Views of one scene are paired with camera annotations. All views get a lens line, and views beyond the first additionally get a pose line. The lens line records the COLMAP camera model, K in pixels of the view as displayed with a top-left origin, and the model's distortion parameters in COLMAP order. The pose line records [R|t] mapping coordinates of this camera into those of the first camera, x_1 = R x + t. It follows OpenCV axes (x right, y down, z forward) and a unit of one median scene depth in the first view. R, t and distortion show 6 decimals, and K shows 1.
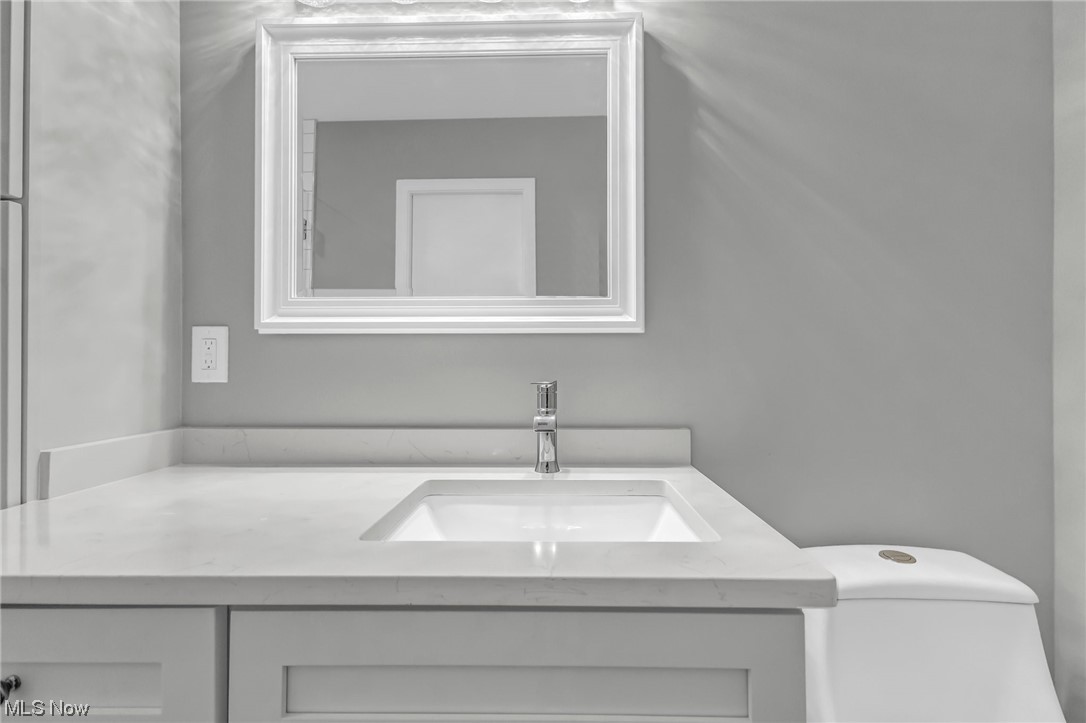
lens RADIAL K [[494.4, 0, 544.8], [0, 494.4, 365.4], [0, 0, 1]] dist [-0.000737, 0.000003]
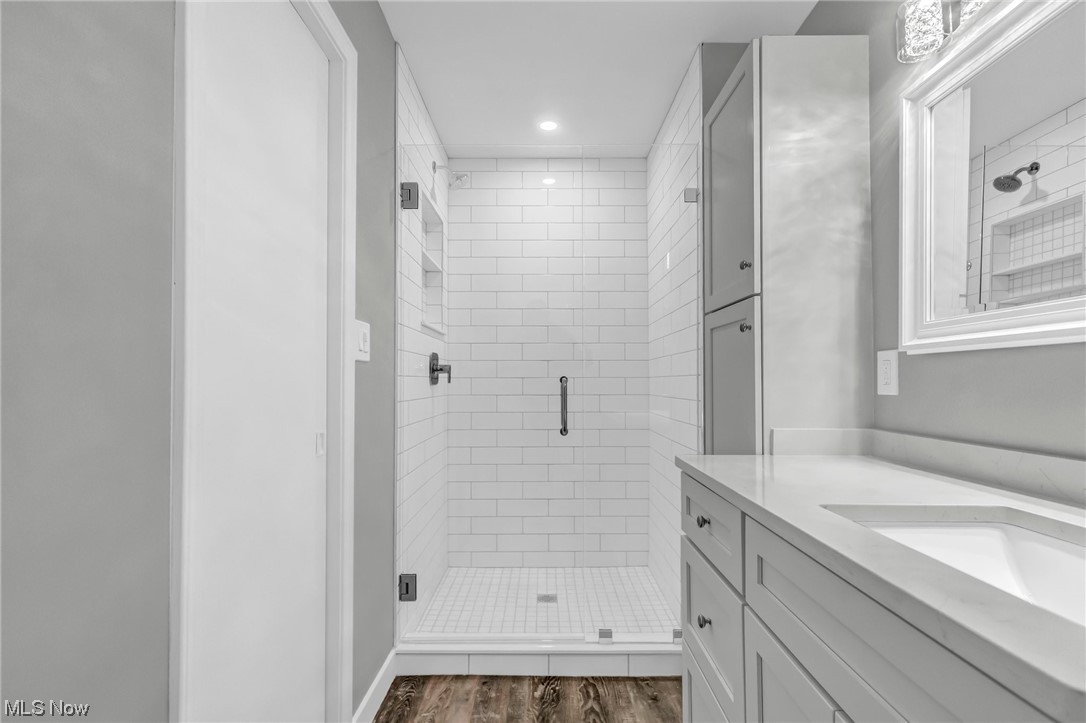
lens RADIAL K [[477.8, 0, 543.6], [0, 477.8, 375.6], [0, 0, 1]] dist [0.000554, 0.000055]
pose [[0.008140, -0.012843, -0.999884, 0.568875], [-0.001733, 0.999916, -0.012858, 0.002454], [0.999965, 0.001838, 0.008117, 0.116270]]
